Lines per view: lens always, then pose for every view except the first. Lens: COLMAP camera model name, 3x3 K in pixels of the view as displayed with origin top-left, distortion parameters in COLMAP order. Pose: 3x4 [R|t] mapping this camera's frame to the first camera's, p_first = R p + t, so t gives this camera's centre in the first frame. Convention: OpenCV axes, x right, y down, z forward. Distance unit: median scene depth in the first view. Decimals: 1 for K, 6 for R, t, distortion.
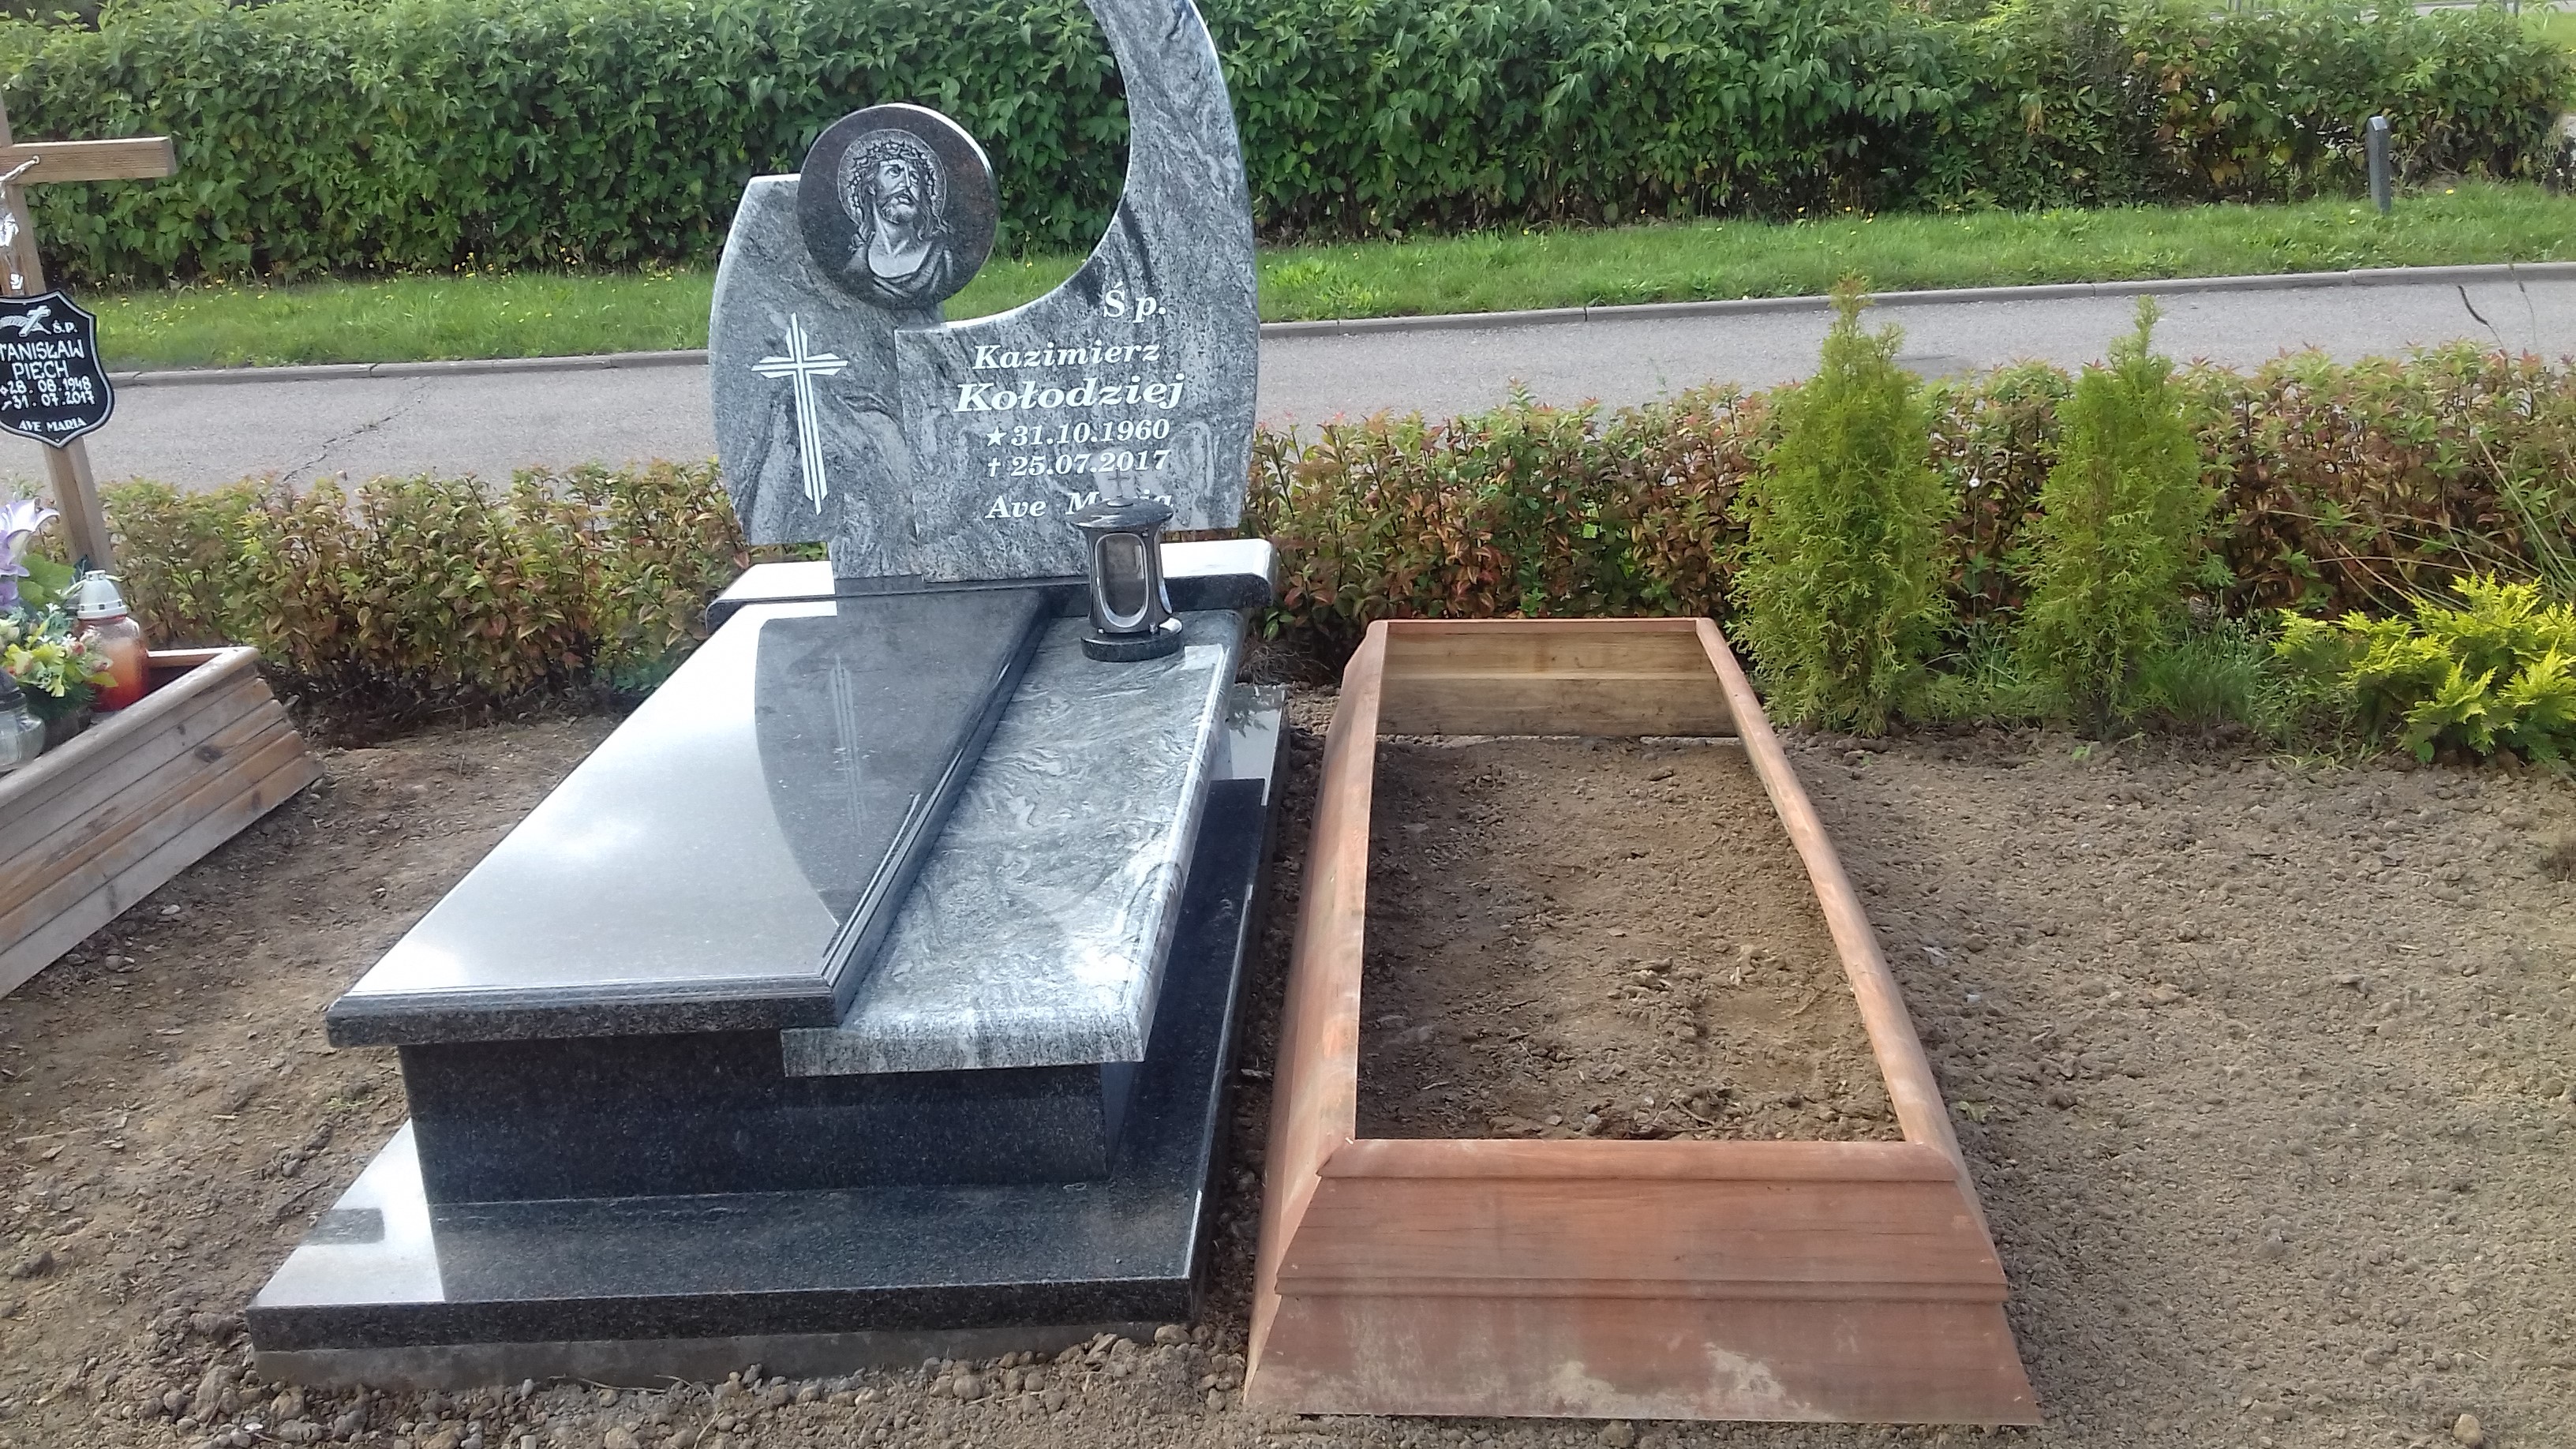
lens RADIAL K [[2345.3, 0, 1289.2], [0, 2345.3, 733.5], [0, 0, 1]] dist [0.095214, -0.200221]
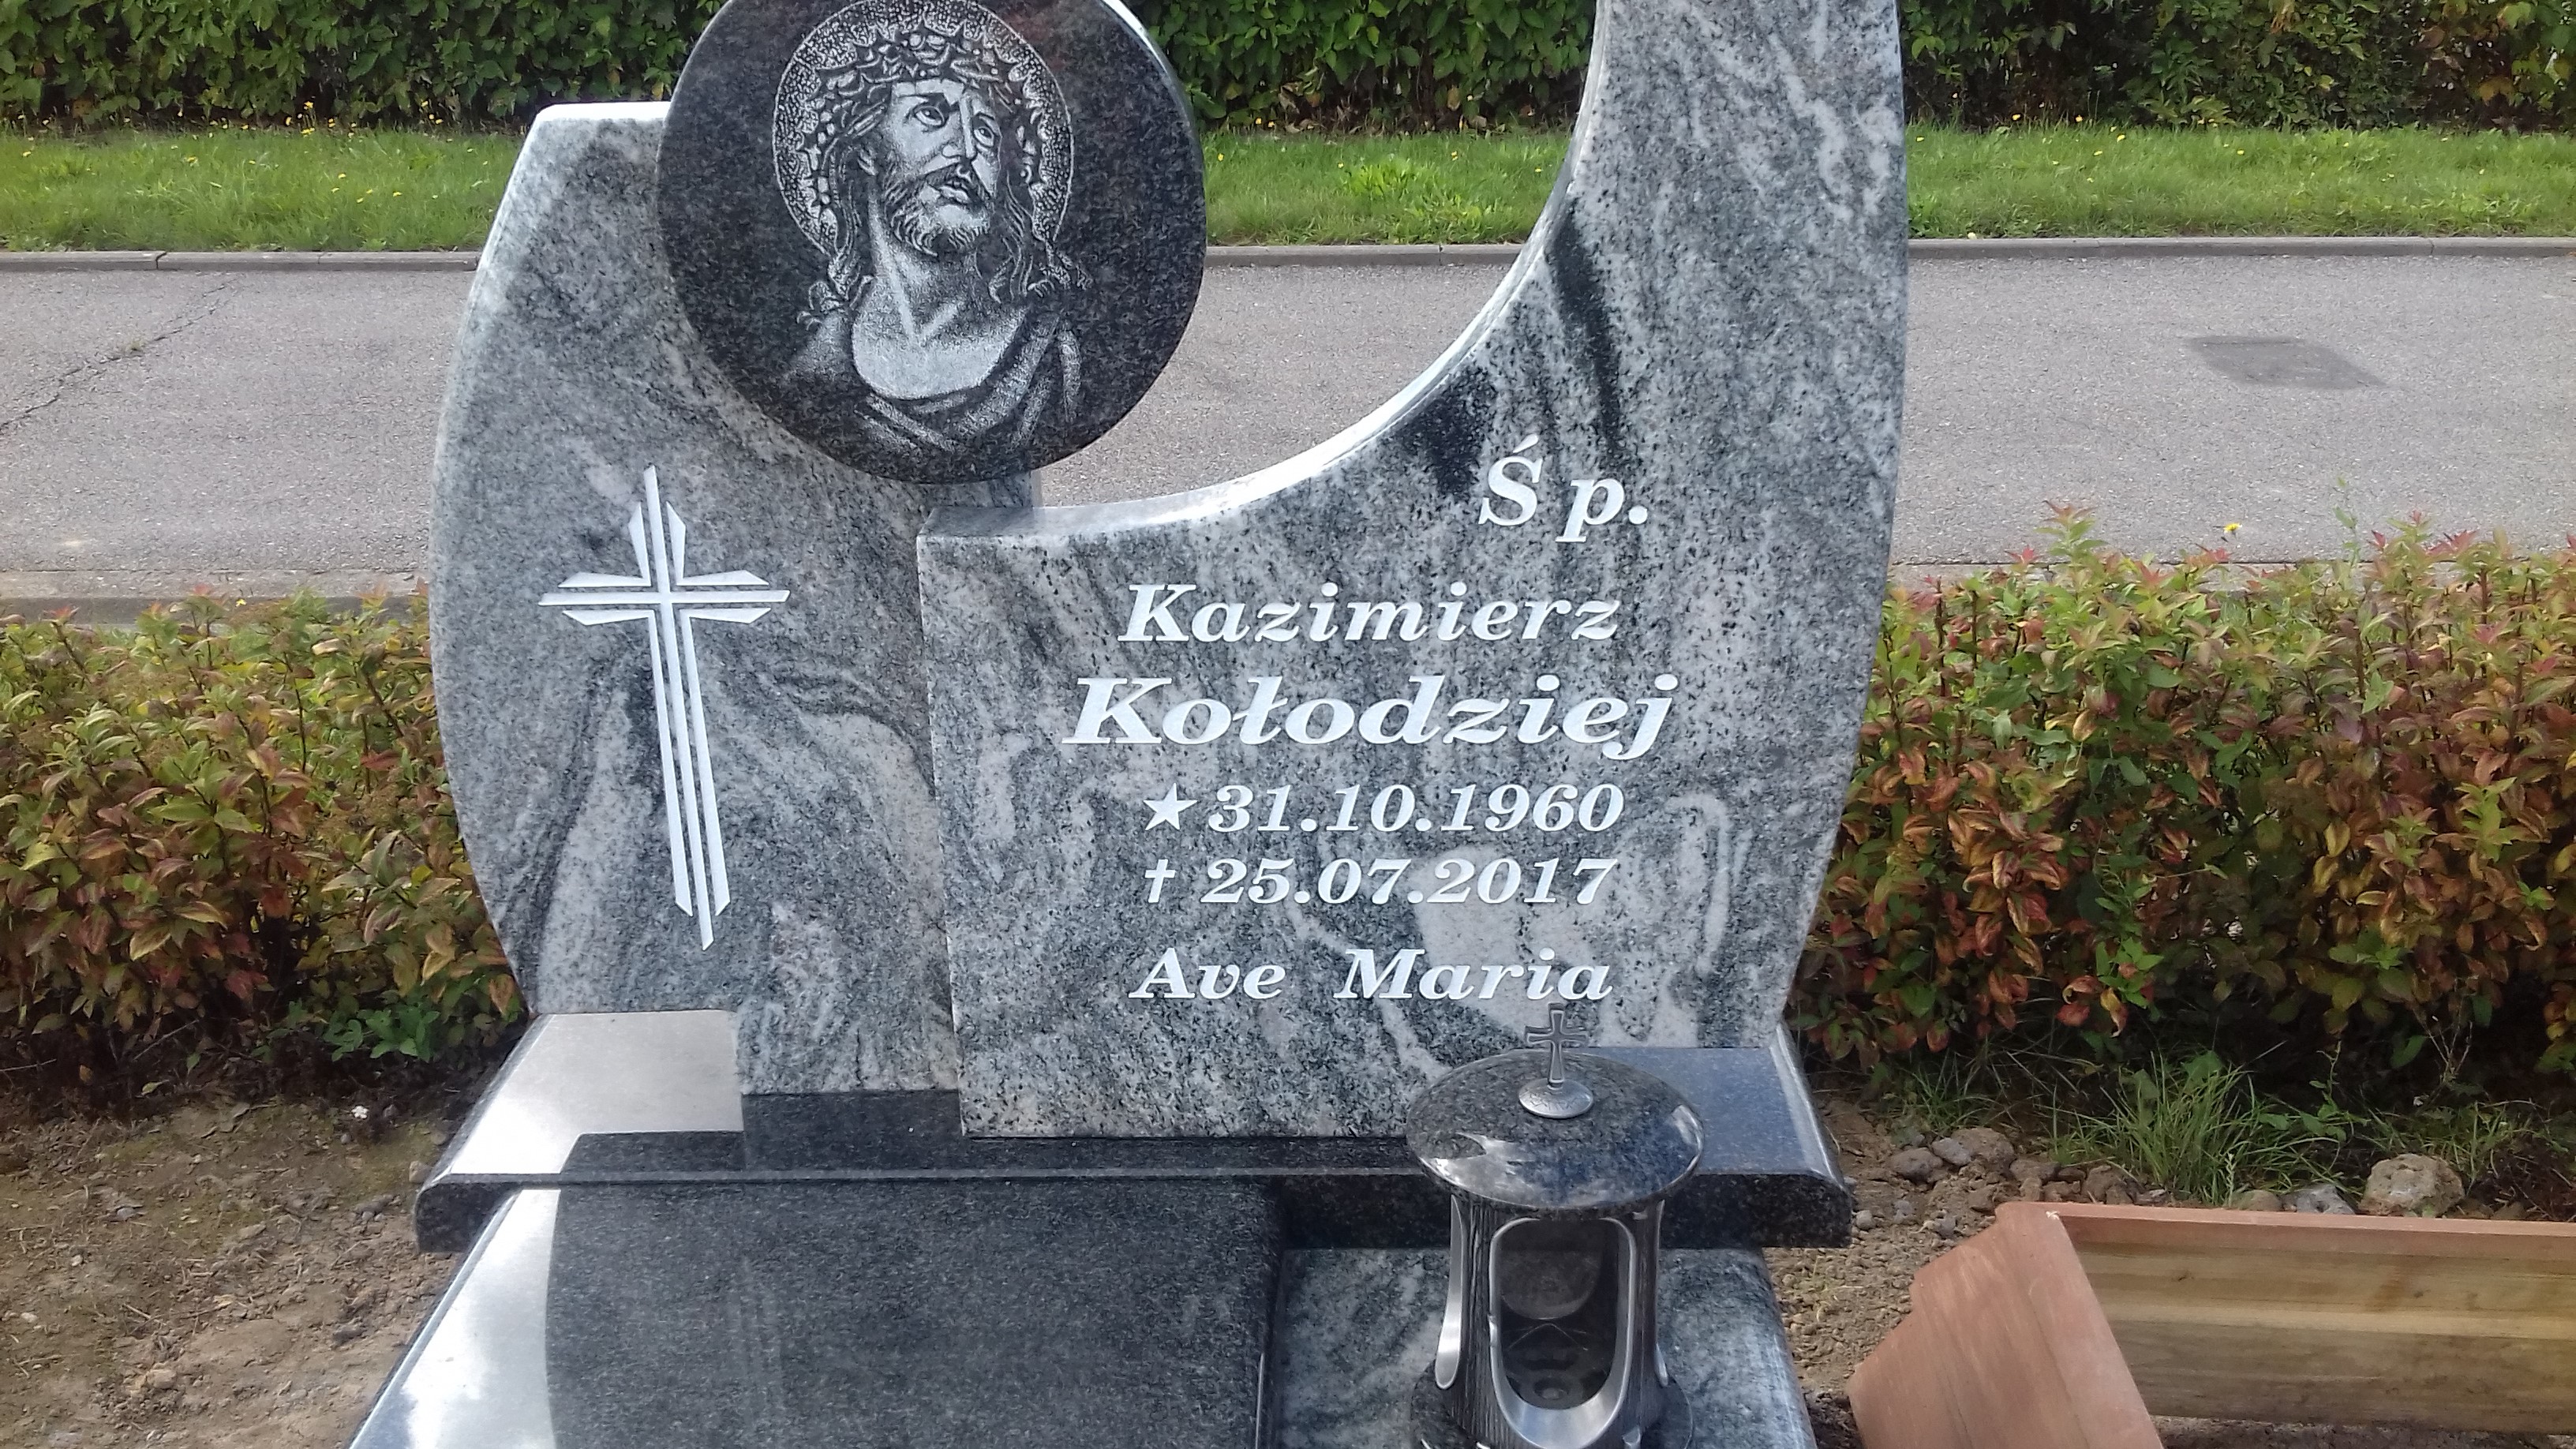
lens RADIAL K [[2345.3, 0, 1289.2], [0, 2345.3, 733.5], [0, 0, 1]] dist [0.095214, -0.200221]
pose [[0.999043, 0.034029, 0.027489, -0.115535], [-0.035598, 0.997638, 0.058741, -0.161183], [-0.025425, -0.059663, 0.997895, 0.612478]]
